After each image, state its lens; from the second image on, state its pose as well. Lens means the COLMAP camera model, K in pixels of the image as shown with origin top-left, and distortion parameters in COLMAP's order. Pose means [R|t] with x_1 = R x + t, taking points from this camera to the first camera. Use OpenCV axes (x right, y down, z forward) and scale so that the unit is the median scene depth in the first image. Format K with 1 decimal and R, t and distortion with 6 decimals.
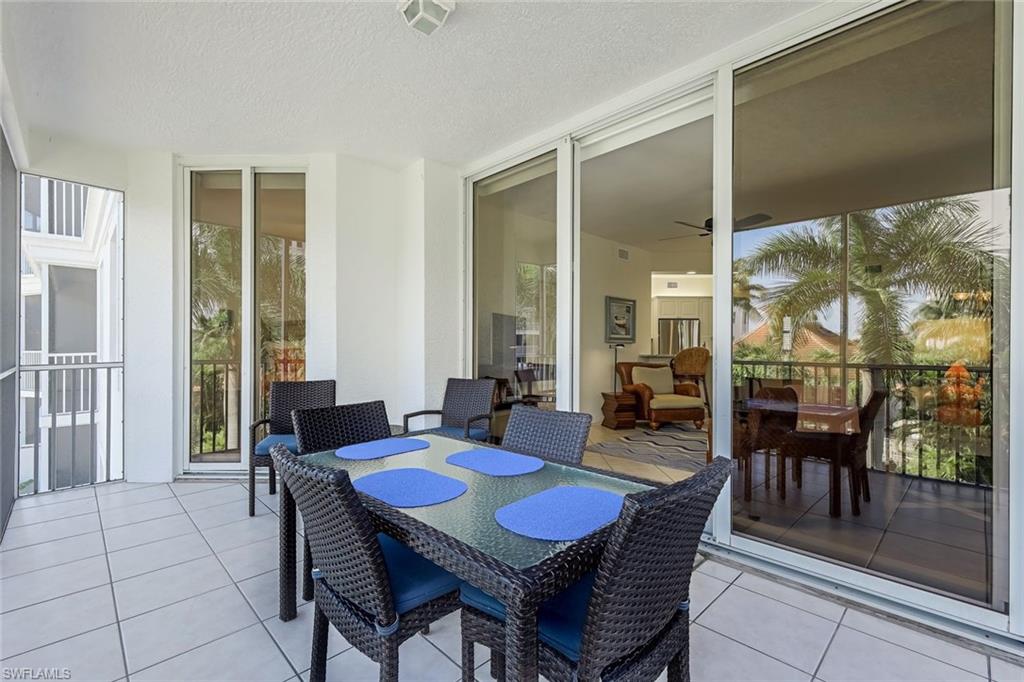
lens RADIAL K [[447.1, 0, 512.0], [0, 447.1, 341.0], [0, 0, 1]] dist [0.004938, 0.000480]
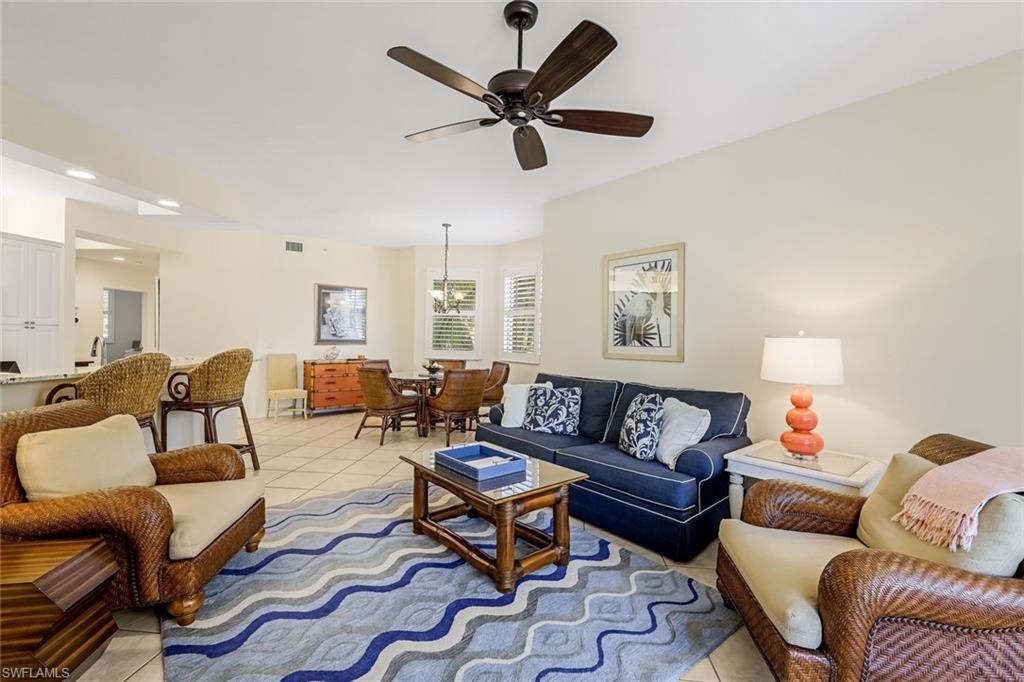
lens RADIAL K [[455.9, 0, 512.7], [0, 455.9, 344.8], [0, 0, 1]] dist [0.000897, 0.000131]
pose [[0.093989, -0.022179, 0.995326, 0.010628], [-0.021238, 0.999480, 0.024277, -0.014251], [-0.995347, -0.023421, 0.093469, 0.623844]]
